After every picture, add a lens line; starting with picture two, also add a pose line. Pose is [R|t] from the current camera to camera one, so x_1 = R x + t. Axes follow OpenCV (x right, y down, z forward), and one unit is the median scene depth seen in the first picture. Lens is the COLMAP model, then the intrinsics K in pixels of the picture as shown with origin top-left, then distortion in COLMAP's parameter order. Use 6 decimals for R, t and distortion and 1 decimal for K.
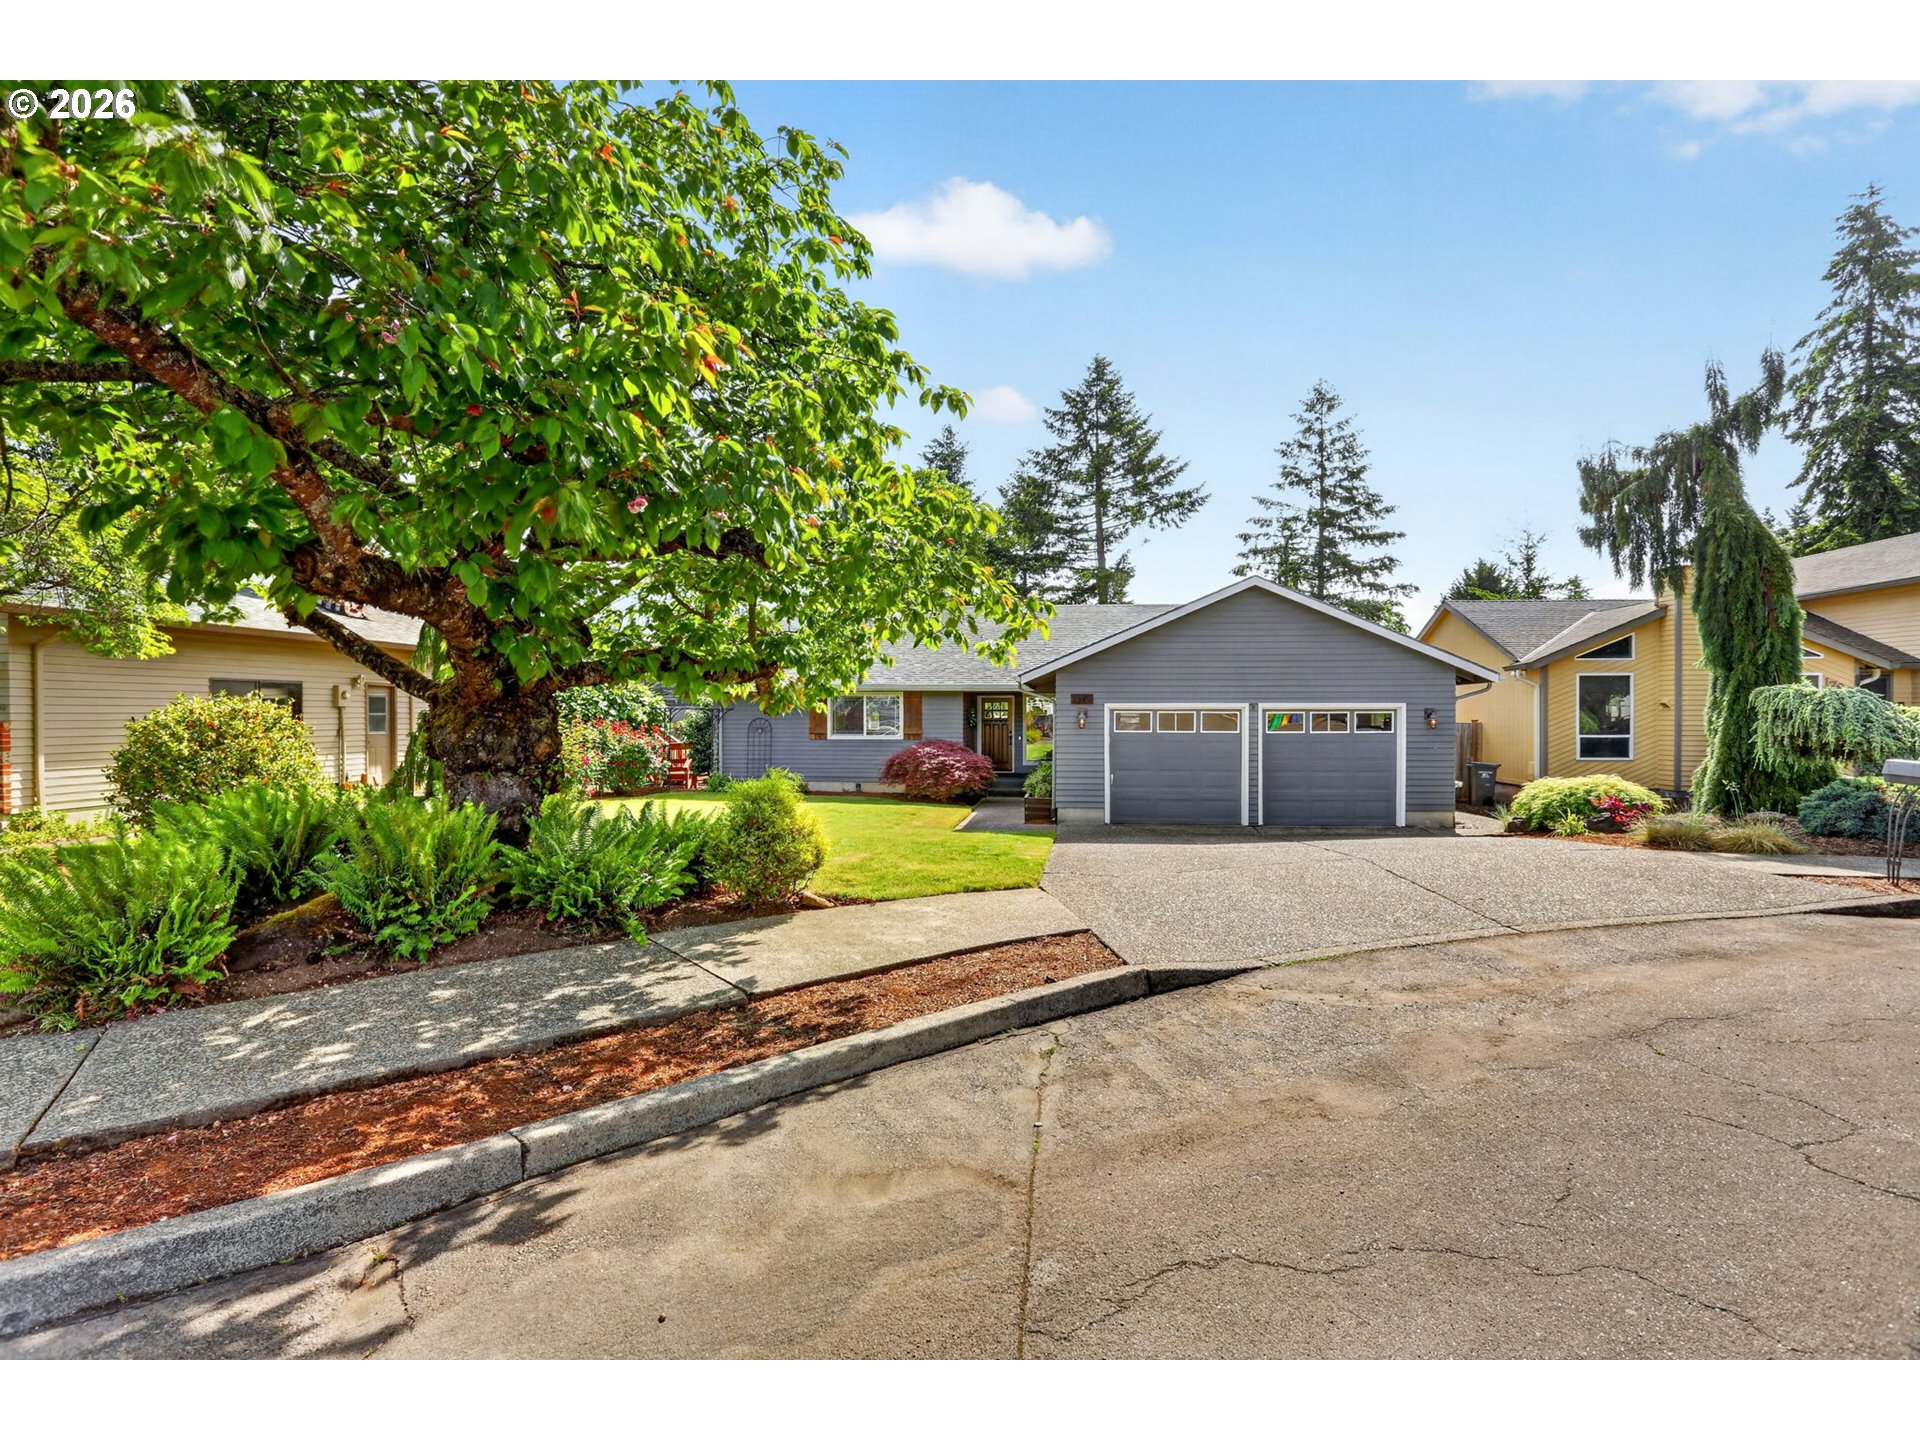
lens RADIAL K [[957.6, 0, 967.0], [0, 957.6, 718.4], [0, 0, 1]] dist [-0.042603, 0.001707]
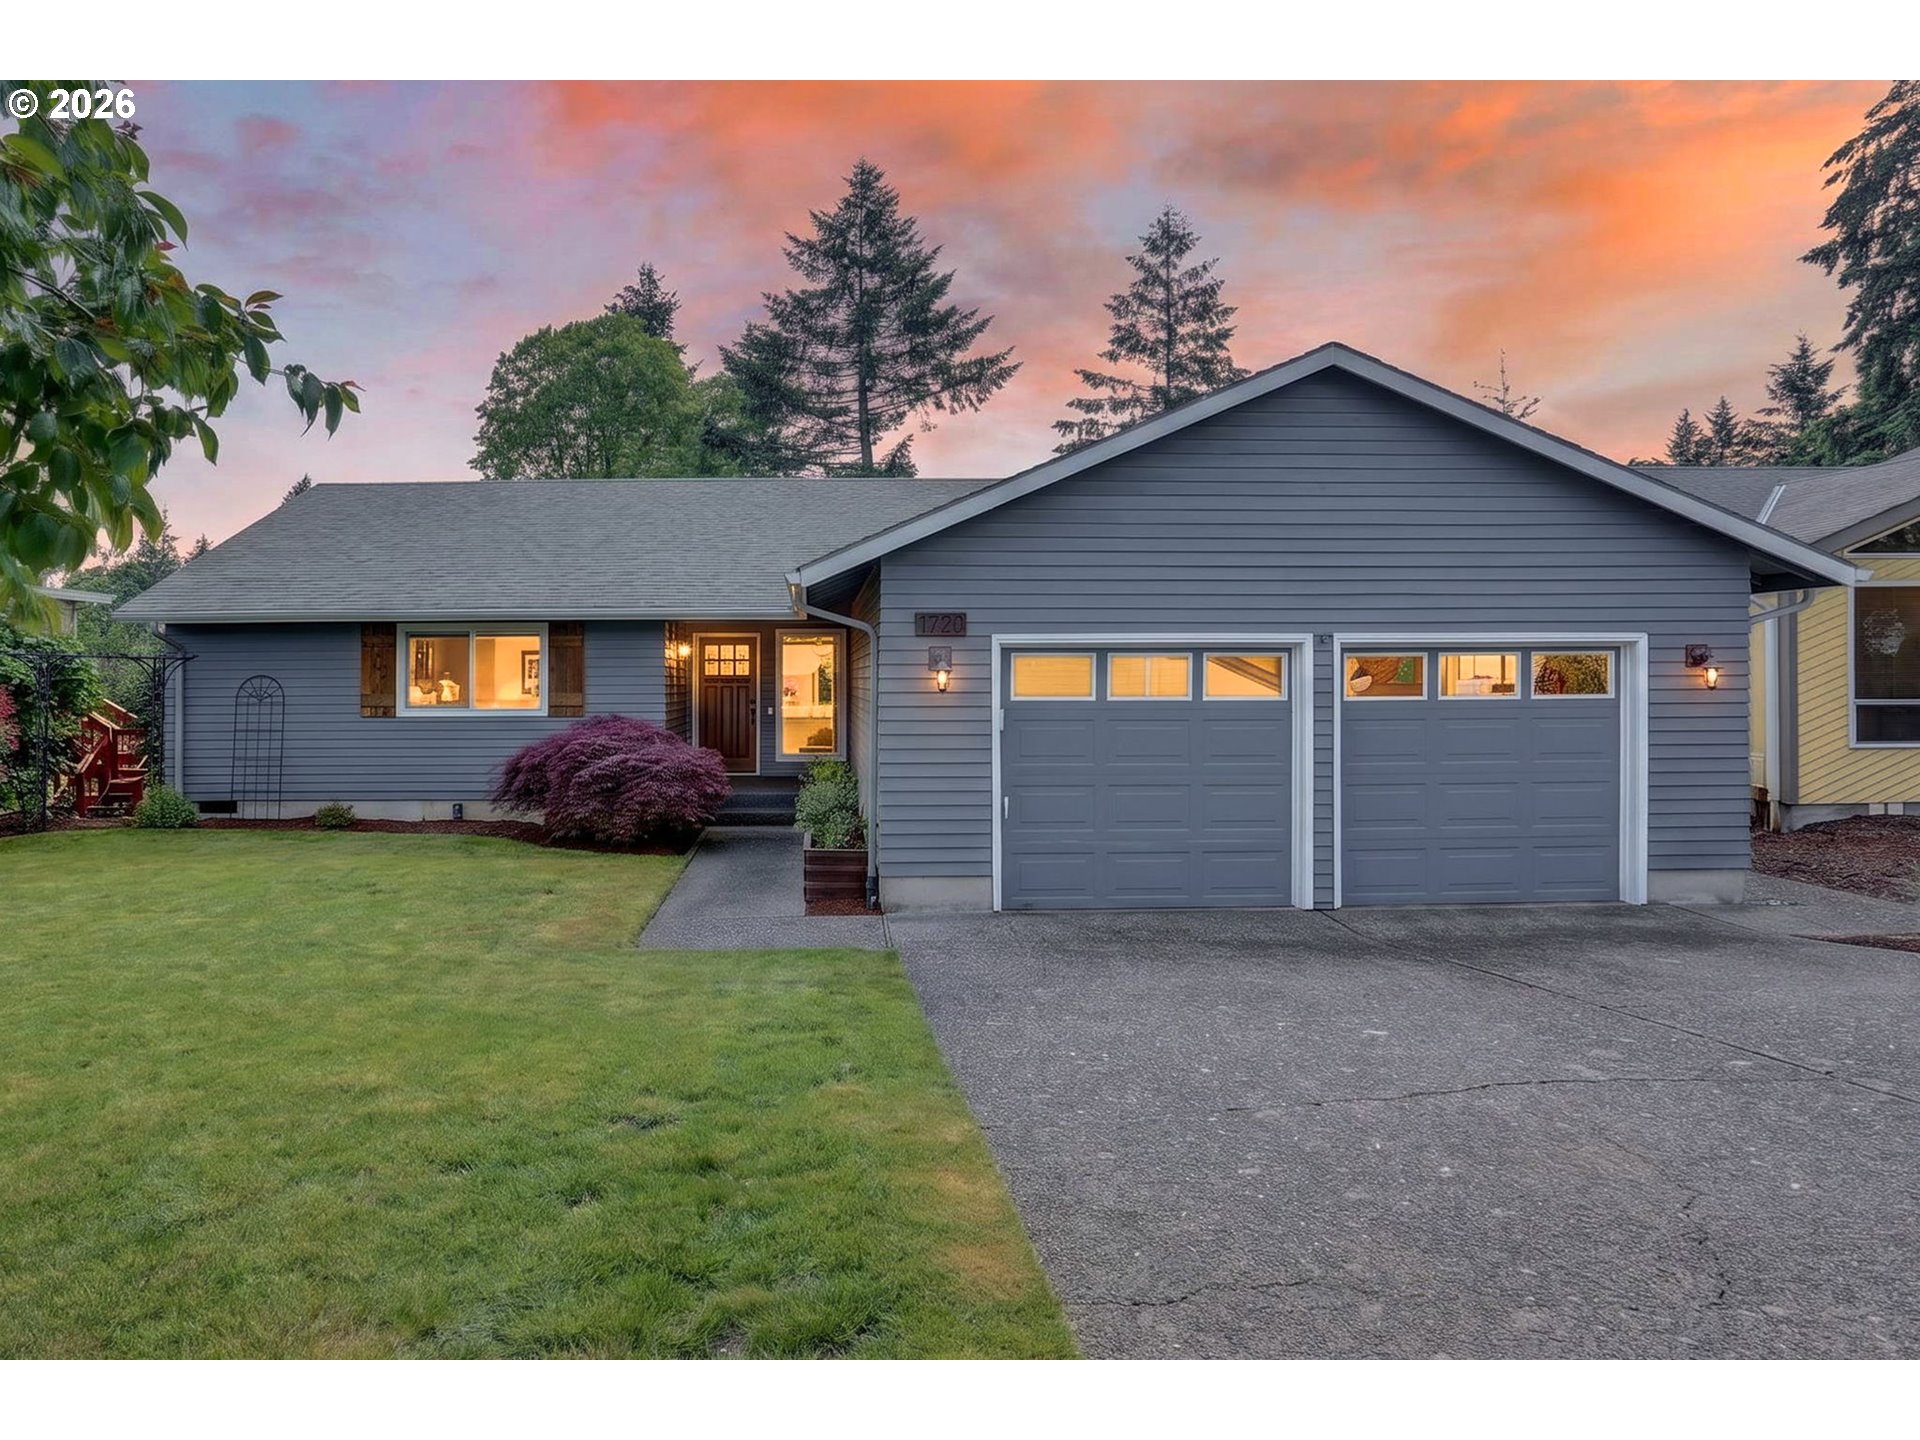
lens RADIAL K [[1216.5, 0, 818.7], [0, 1216.5, 666.2], [0, 0, 1]] dist [-0.075325, 0.059196]
pose [[0.993159, -0.002751, 0.116734, 0.000699], [0.004218, 0.999915, -0.012317, 0.001333], [-0.116690, 0.012725, 0.993087, 0.124342]]
